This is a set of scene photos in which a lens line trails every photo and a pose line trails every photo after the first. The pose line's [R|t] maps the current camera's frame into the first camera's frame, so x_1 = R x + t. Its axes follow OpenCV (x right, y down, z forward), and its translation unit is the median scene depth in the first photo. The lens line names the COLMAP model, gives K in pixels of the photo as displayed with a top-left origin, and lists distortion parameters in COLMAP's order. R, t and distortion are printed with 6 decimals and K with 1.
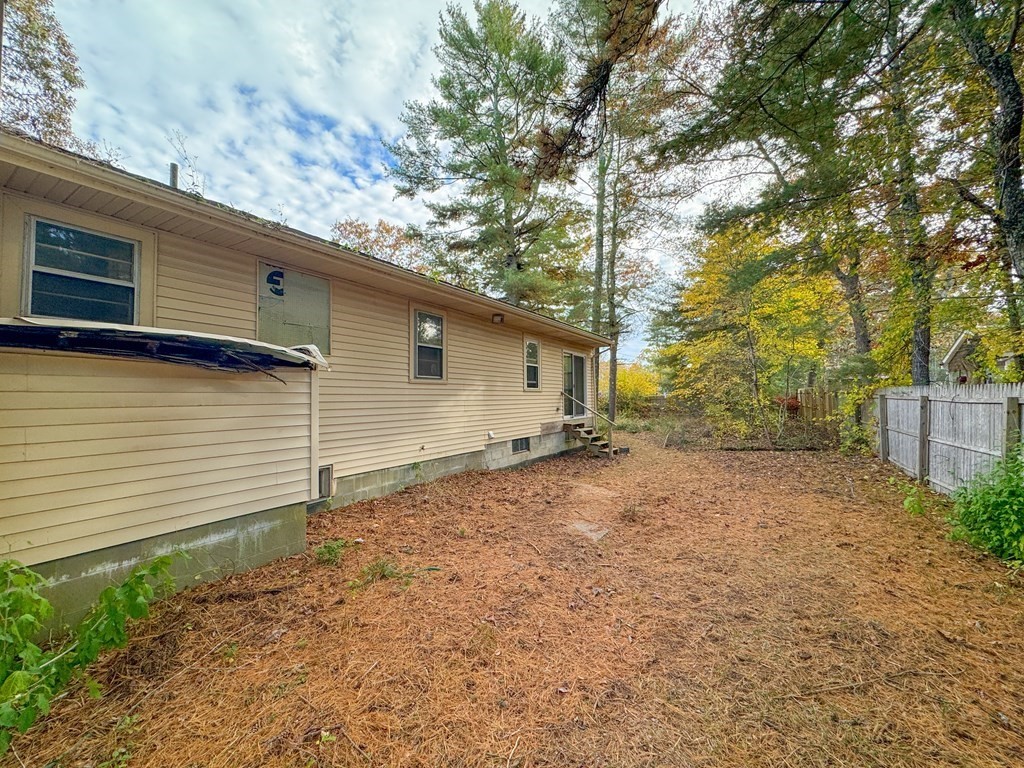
lens RADIAL K [[412.9, 0, 512.0], [0, 412.9, 384.0], [0, 0, 1]] dist [0.000419, 0.000156]
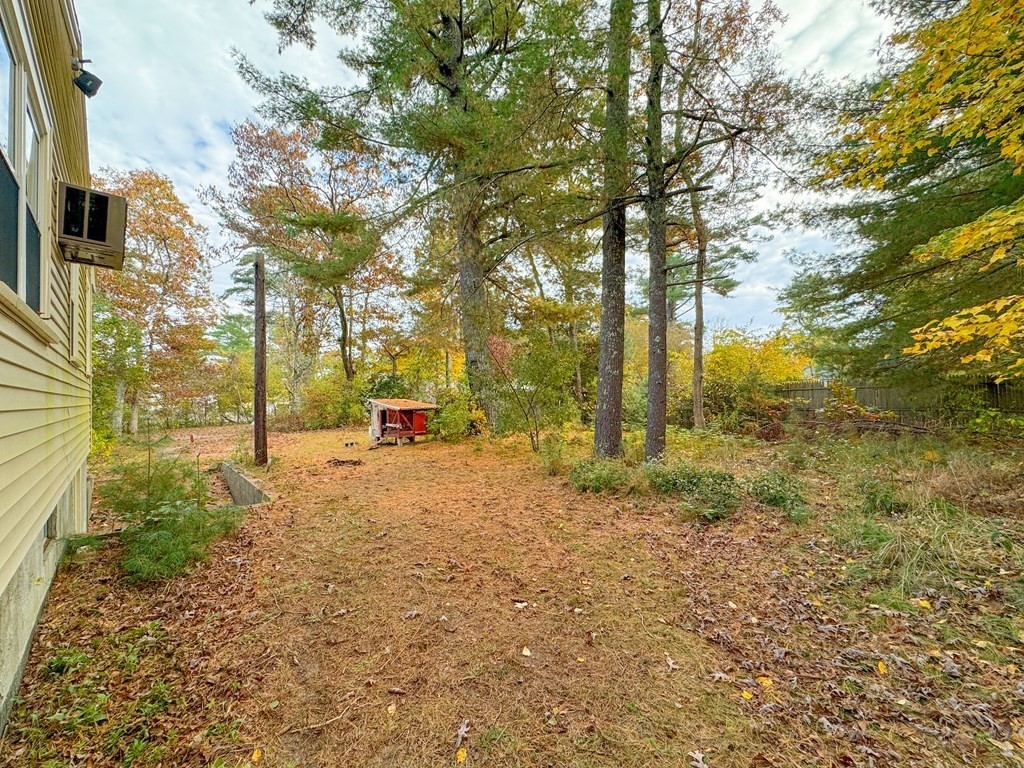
lens RADIAL K [[412.9, 0, 512.0], [0, 412.9, 384.0], [0, 0, 1]] dist [0.000419, 0.000156]
pose [[0.963524, -0.019765, -0.266891, 0.164957], [0.022423, 0.999725, 0.006914, 0.020957], [0.266680, -0.012646, 0.963702, 0.482597]]
